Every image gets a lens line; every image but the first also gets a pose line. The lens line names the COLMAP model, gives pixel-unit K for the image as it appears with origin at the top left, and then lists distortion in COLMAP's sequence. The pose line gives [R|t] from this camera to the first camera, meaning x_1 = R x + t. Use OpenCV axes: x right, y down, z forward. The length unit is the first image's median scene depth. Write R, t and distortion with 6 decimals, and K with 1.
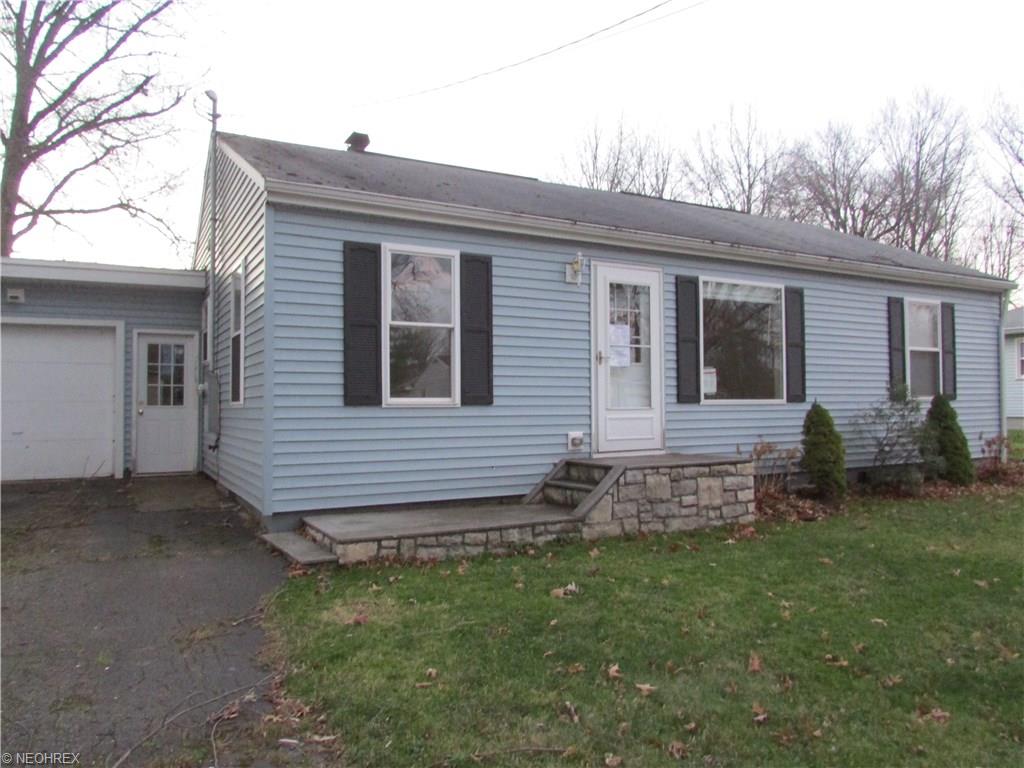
lens RADIAL K [[725.1, 0, 507.1], [0, 725.1, 386.8], [0, 0, 1]] dist [-0.025301, -0.001370]
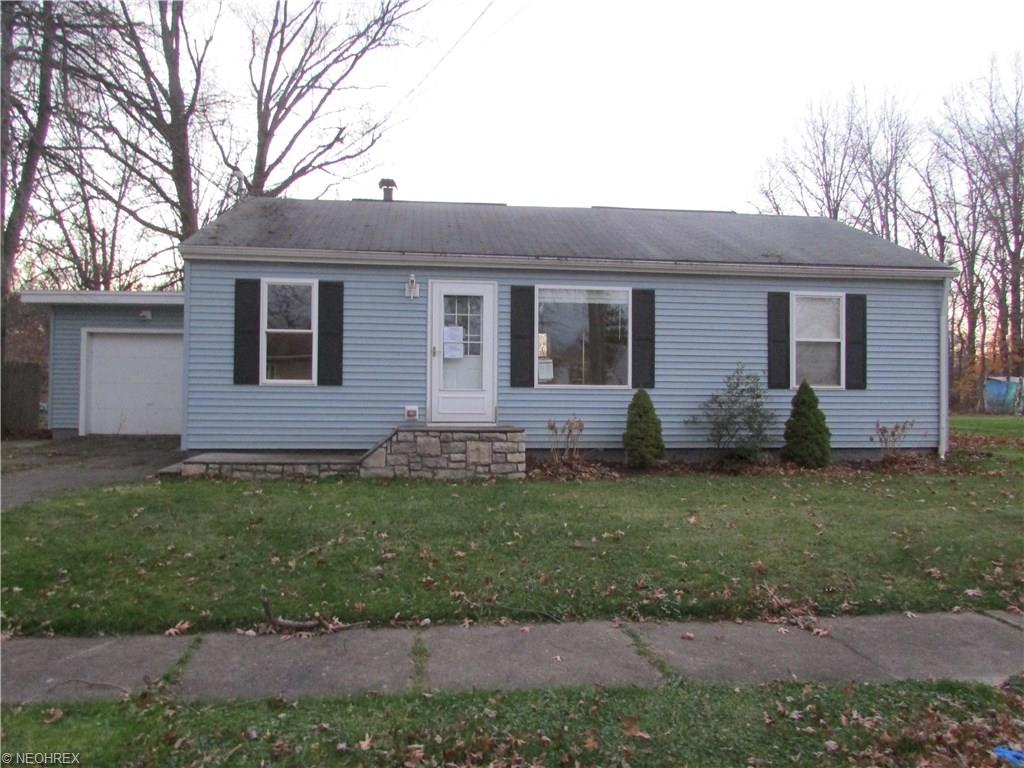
lens RADIAL K [[725.1, 0, 507.1], [0, 725.1, 386.8], [0, 0, 1]] dist [-0.025301, -0.001370]
pose [[0.927363, 0.009492, -0.374042, 0.819023], [-0.006207, 0.999931, 0.009987, 0.011652], [0.374111, -0.006940, 0.927358, -0.208441]]
